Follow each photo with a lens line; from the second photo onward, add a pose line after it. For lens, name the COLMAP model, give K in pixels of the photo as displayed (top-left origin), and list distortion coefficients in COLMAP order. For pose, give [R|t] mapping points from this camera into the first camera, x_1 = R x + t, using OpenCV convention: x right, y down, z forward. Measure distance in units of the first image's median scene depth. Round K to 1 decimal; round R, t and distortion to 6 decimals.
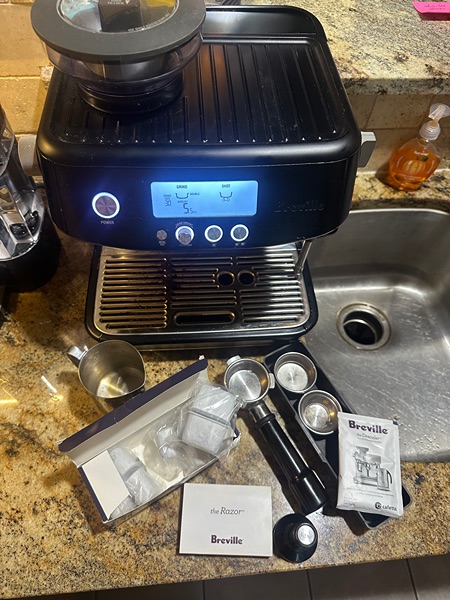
lens RADIAL K [[417.9, 0, 224.6], [0, 417.9, 299.9], [0, 0, 1]] dist [0.013754, -0.011215]
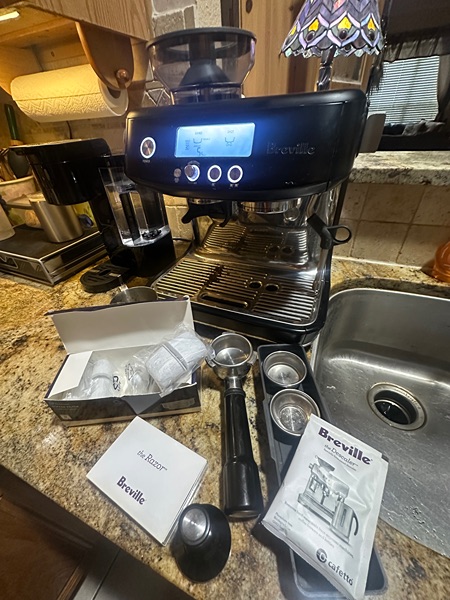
lens RADIAL K [[241.3, 0, 225.8], [0, 241.3, 298.3], [0, 0, 1]] dist [0.000929, 0.001021]
pose [[0.886055, 0.209431, -0.413577, 0.278620], [-0.342747, 0.896651, -0.280252, 0.262541], [0.312141, 0.390070, 0.866264, 0.428422]]
